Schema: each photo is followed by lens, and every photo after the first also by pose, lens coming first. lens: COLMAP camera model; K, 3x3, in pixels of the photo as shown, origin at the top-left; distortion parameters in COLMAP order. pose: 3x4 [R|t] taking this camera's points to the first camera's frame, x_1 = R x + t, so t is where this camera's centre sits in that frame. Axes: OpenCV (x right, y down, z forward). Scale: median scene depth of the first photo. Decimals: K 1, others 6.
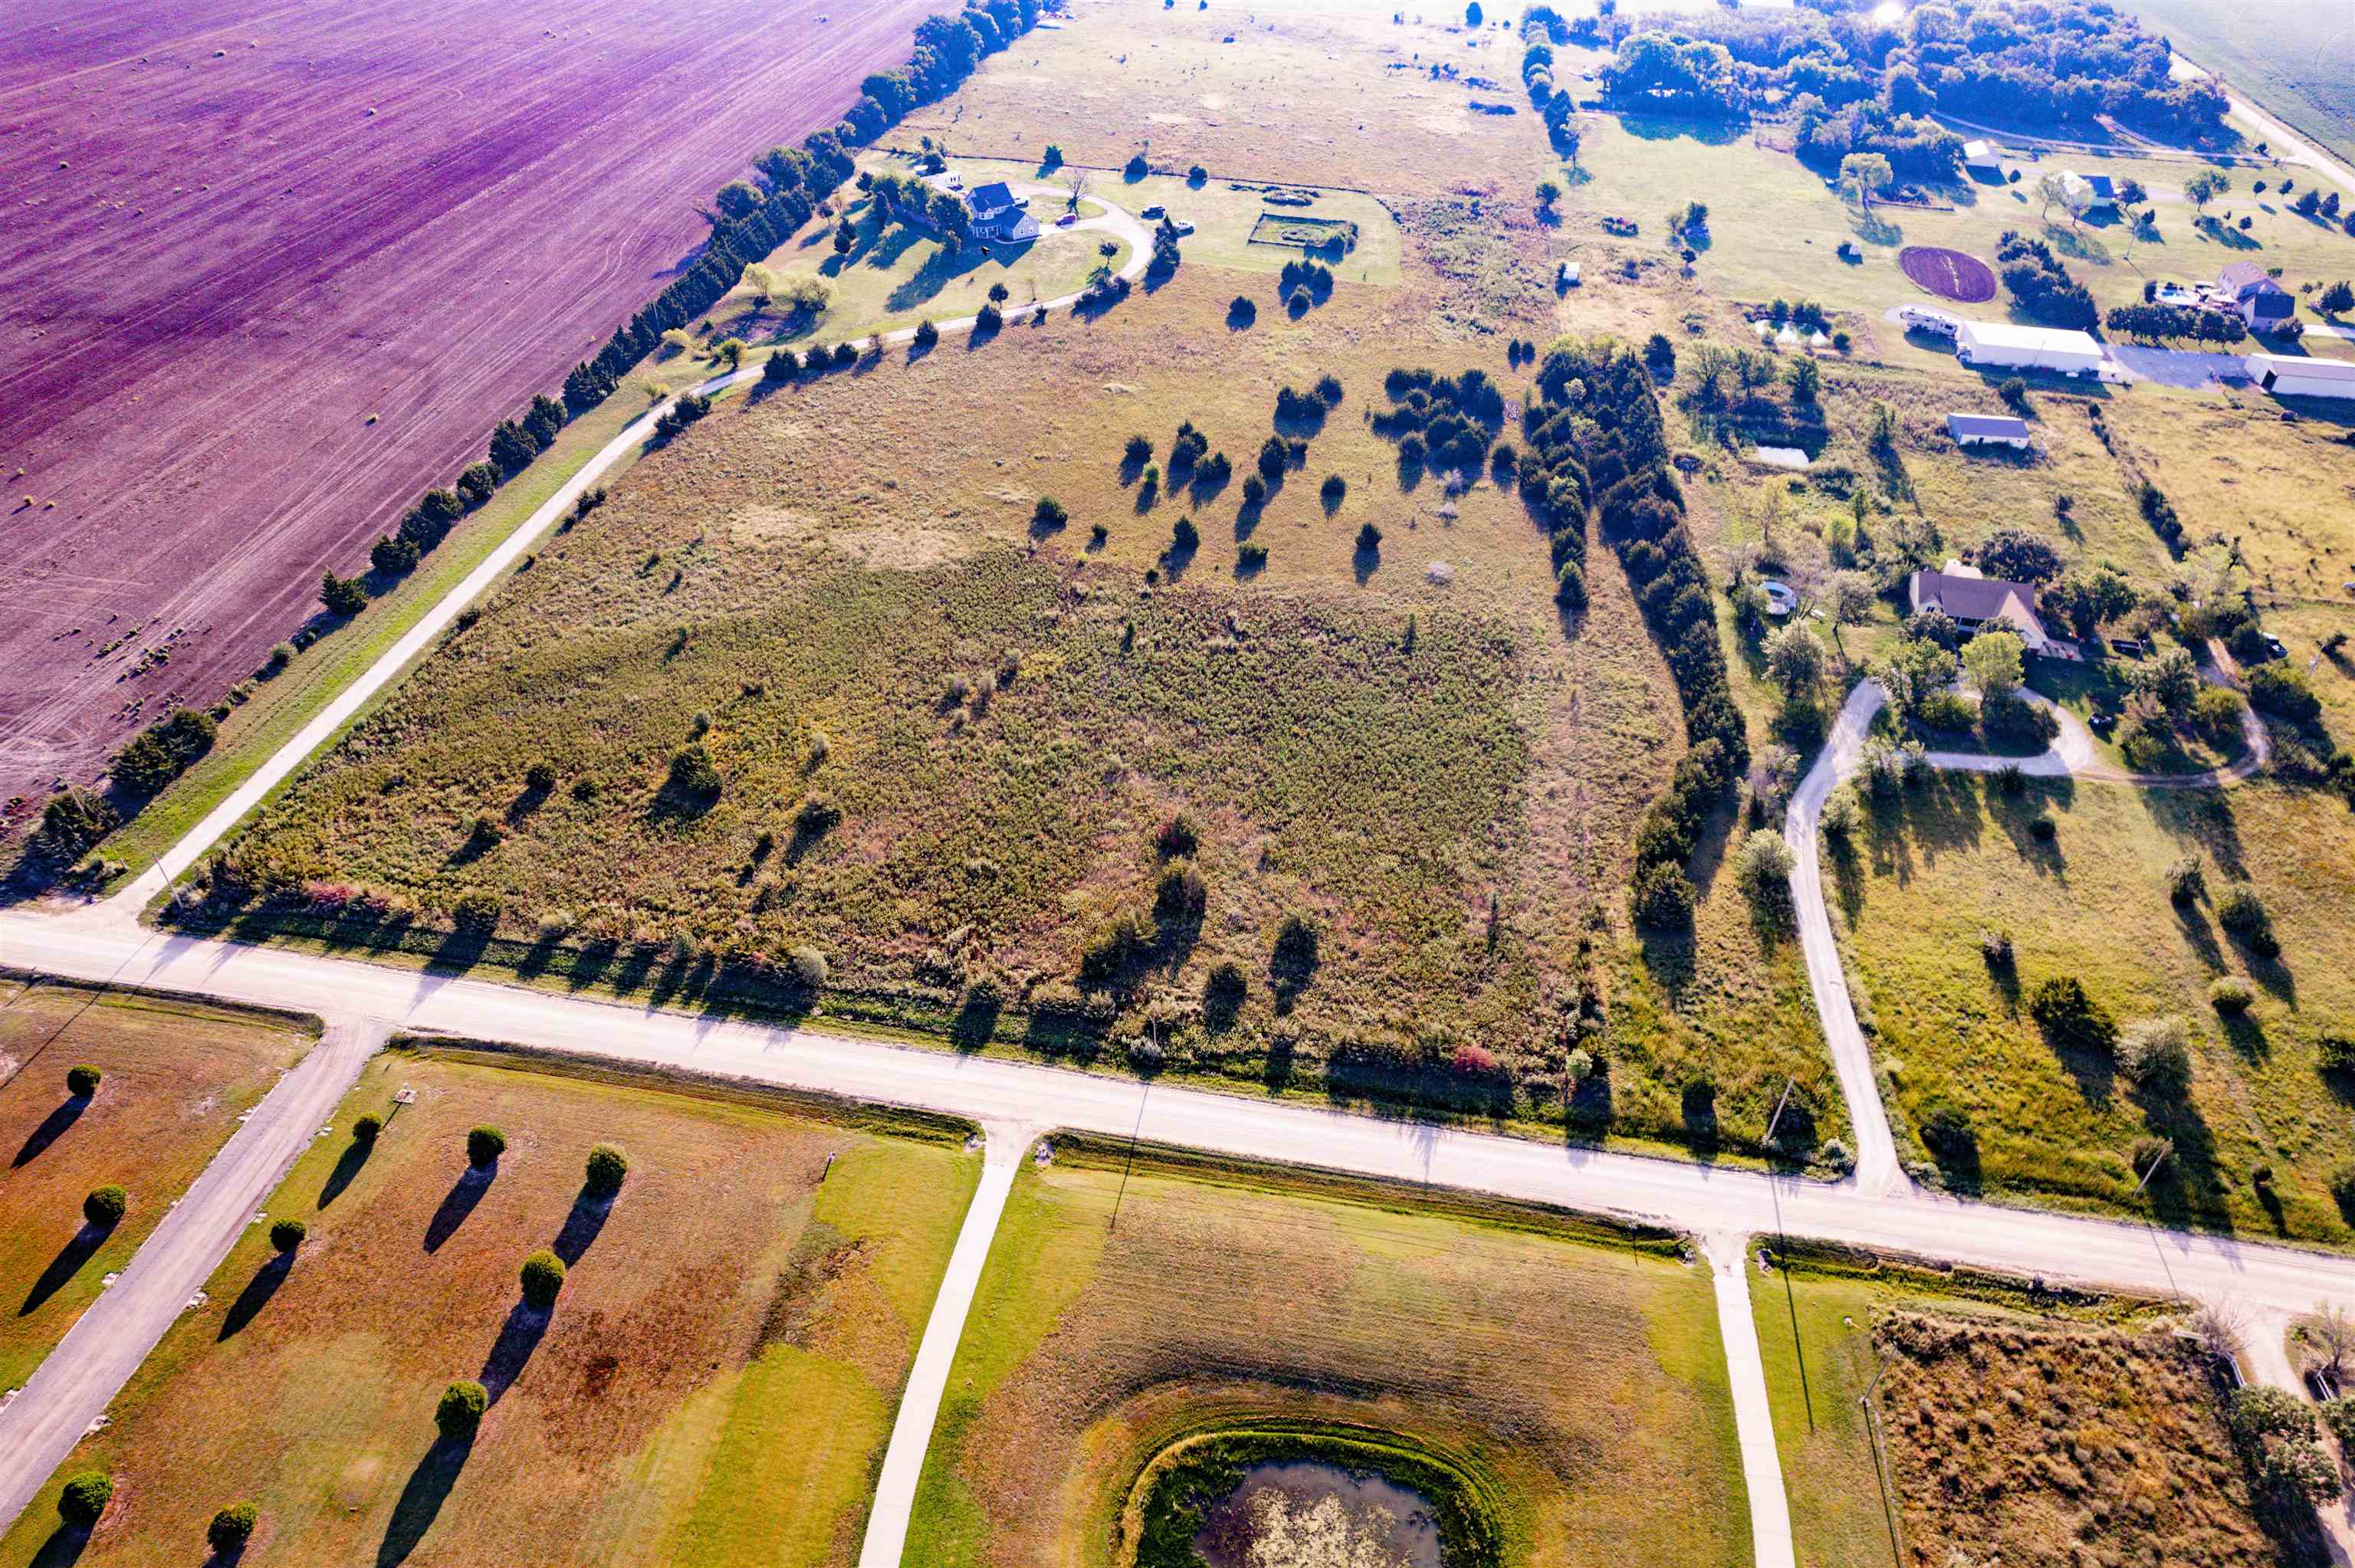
lens RADIAL K [[1530.4, 0, 1186.8], [0, 1530.4, 803.3], [0, 0, 1]] dist [-0.084485, 0.078805]
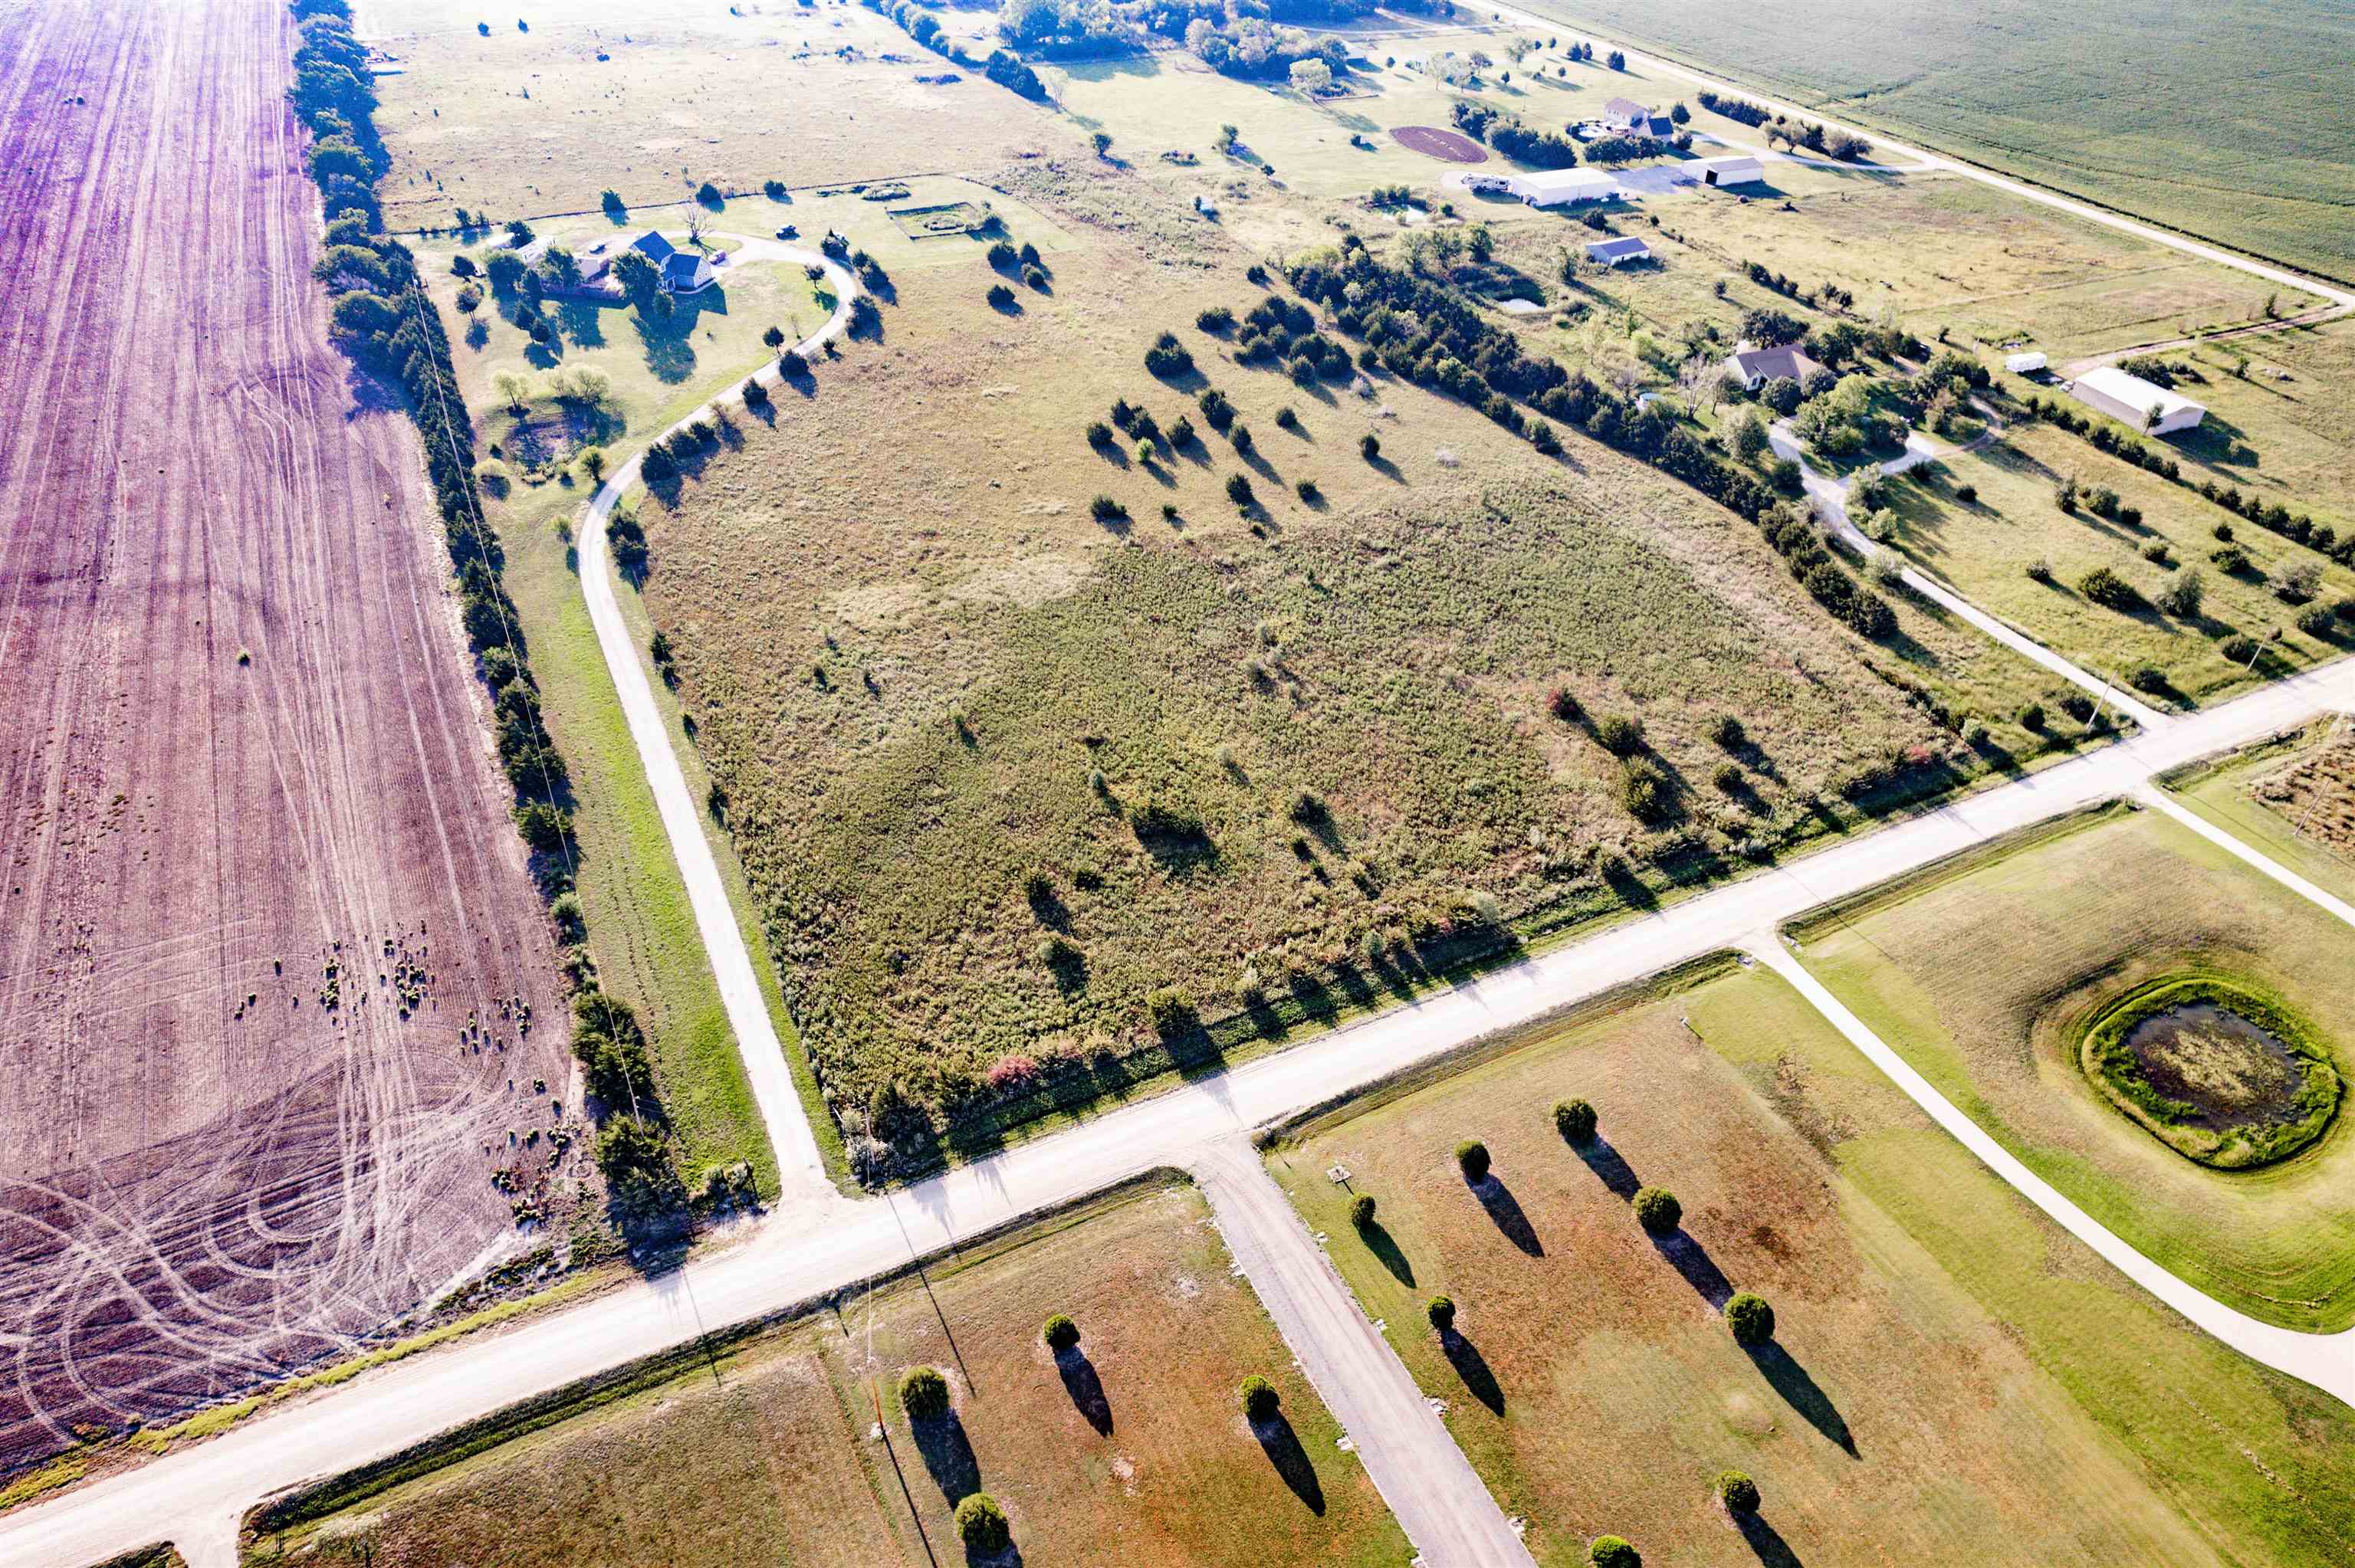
lens RADIAL K [[1530.4, 0, 1186.8], [0, 1530.4, 803.3], [0, 0, 1]] dist [-0.084485, 0.078805]
pose [[0.808197, -0.370496, 0.457767, -0.627725], [0.362600, 0.925557, 0.108927, -0.109541], [-0.464046, 0.077951, 0.882374, 0.107775]]
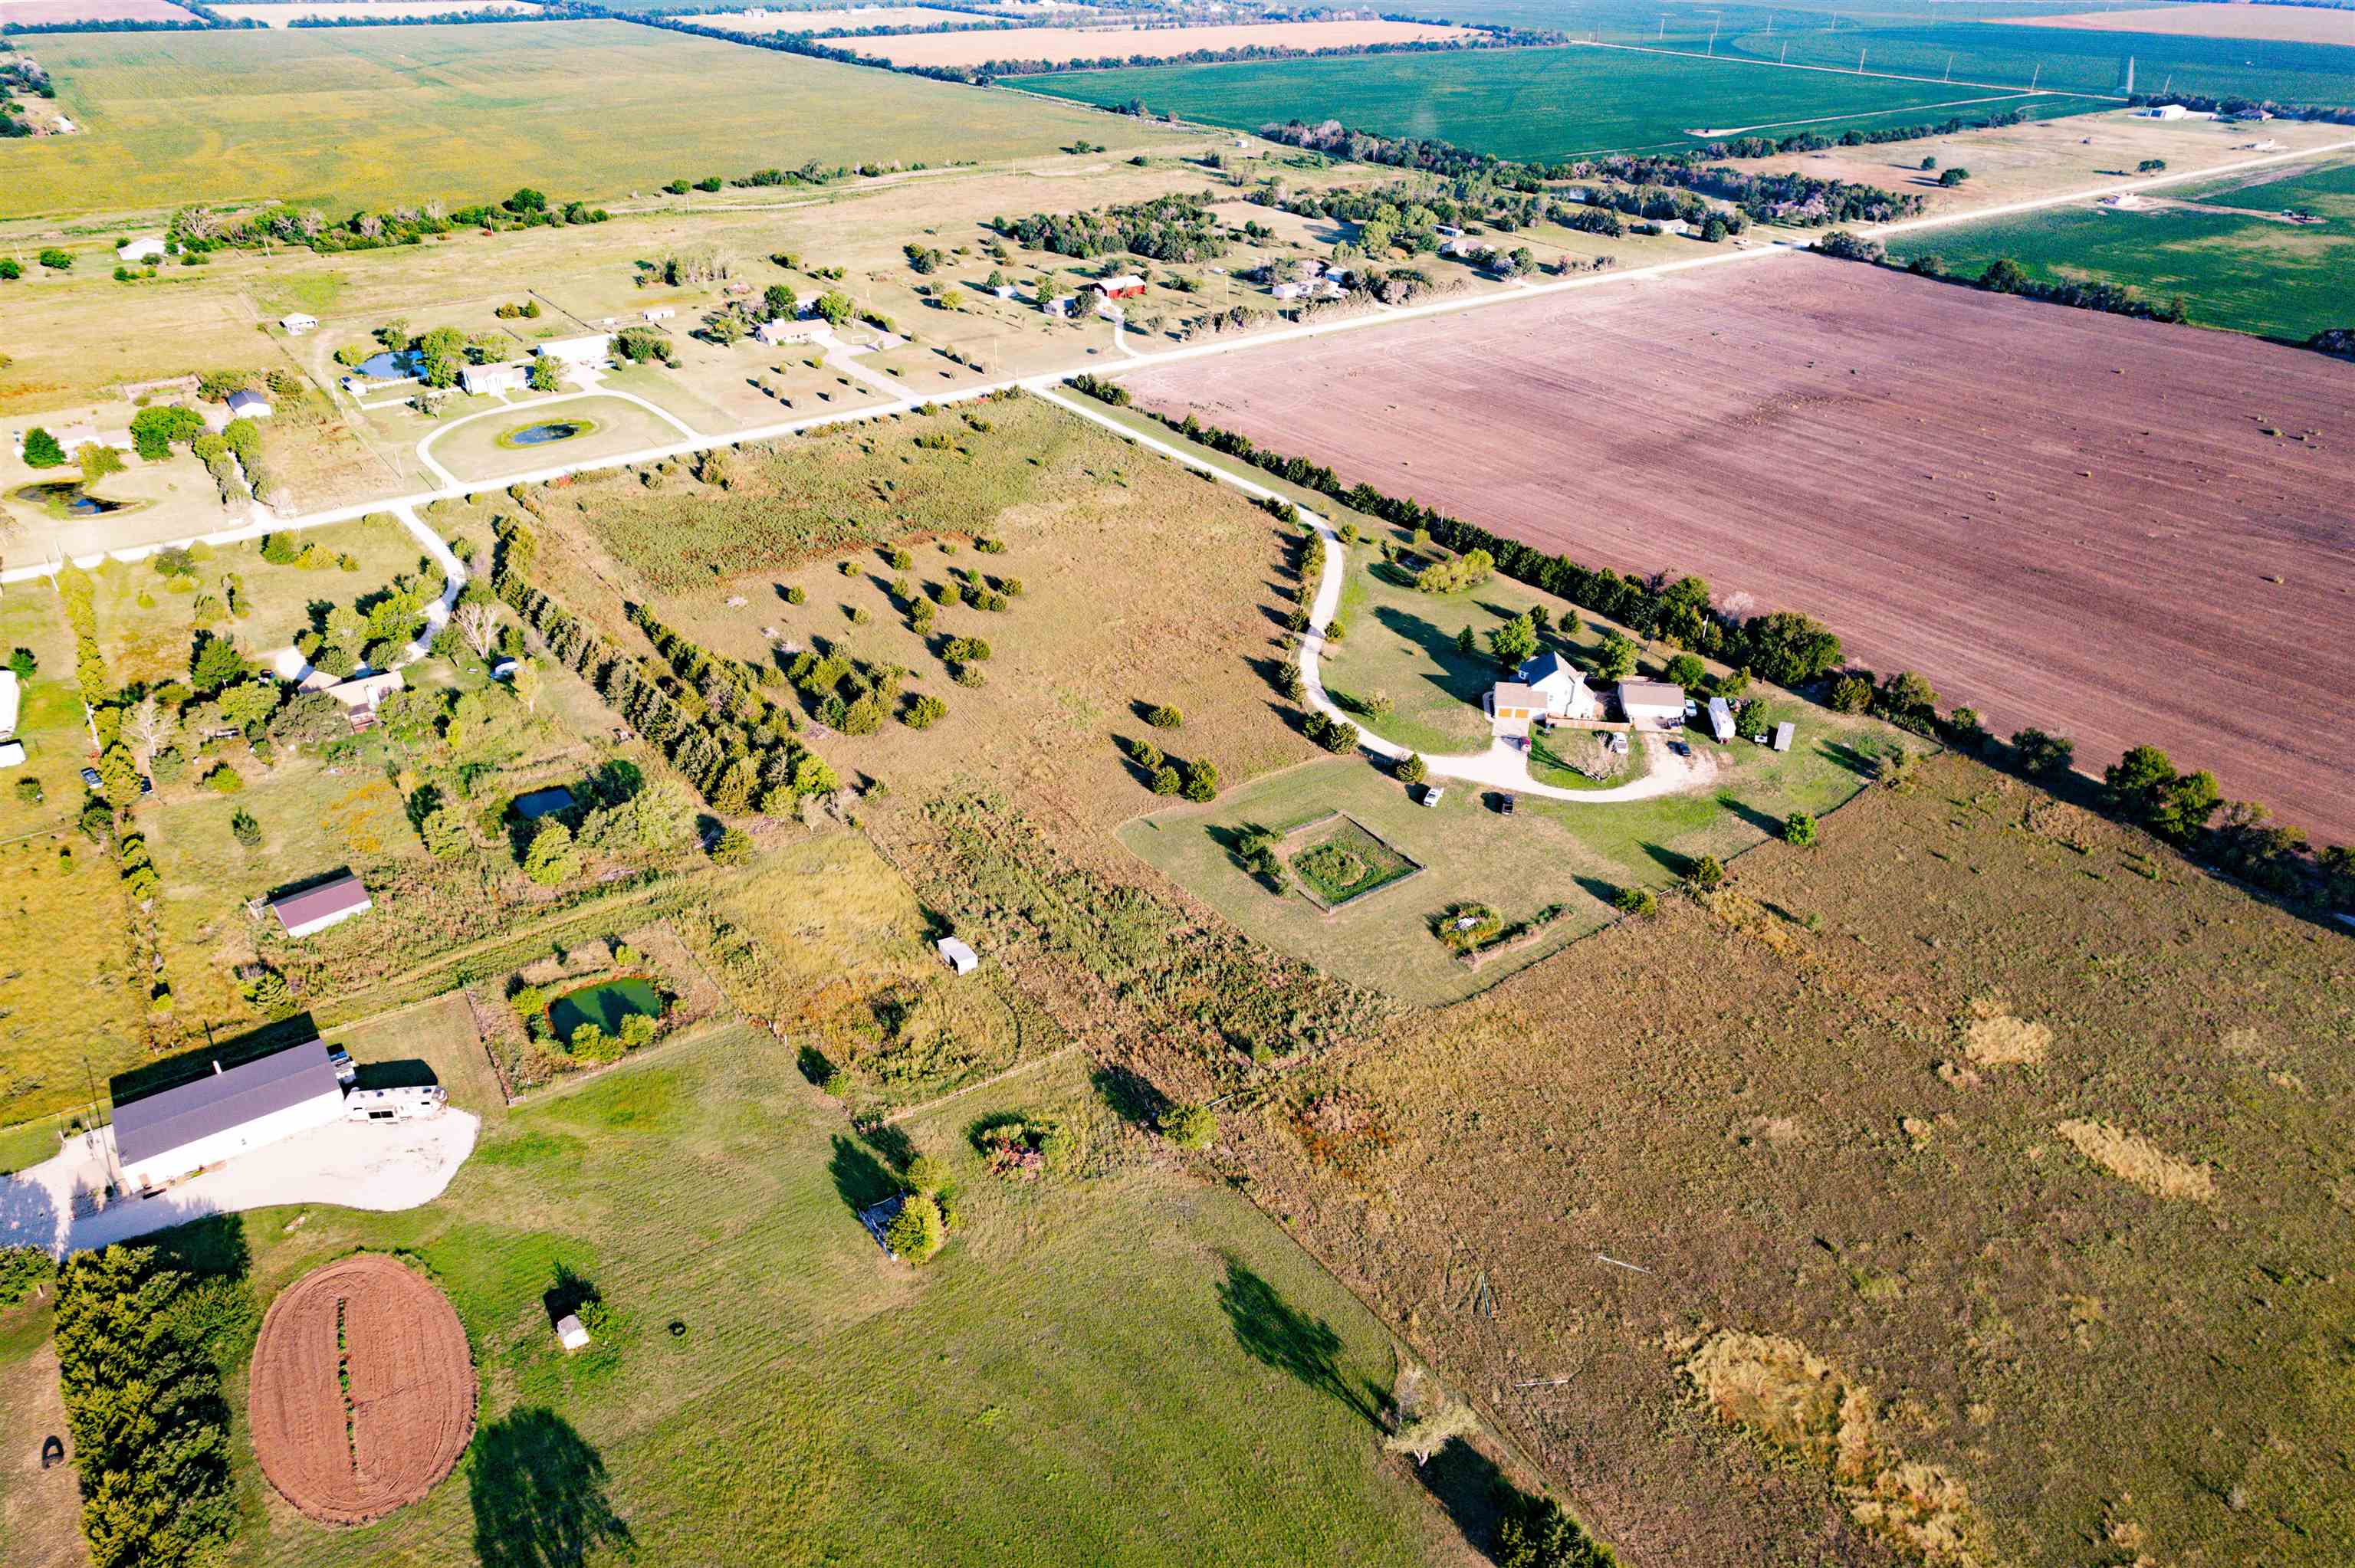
lens RADIAL K [[1530.4, 0, 1186.8], [0, 1530.4, 803.3], [0, 0, 1]] dist [-0.084485, 0.078805]
pose [[-0.691061, 0.343413, -0.636005, 0.879772], [-0.474716, 0.447894, 0.757651, -1.406933], [0.545050, 0.825505, -0.146498, 1.654562]]
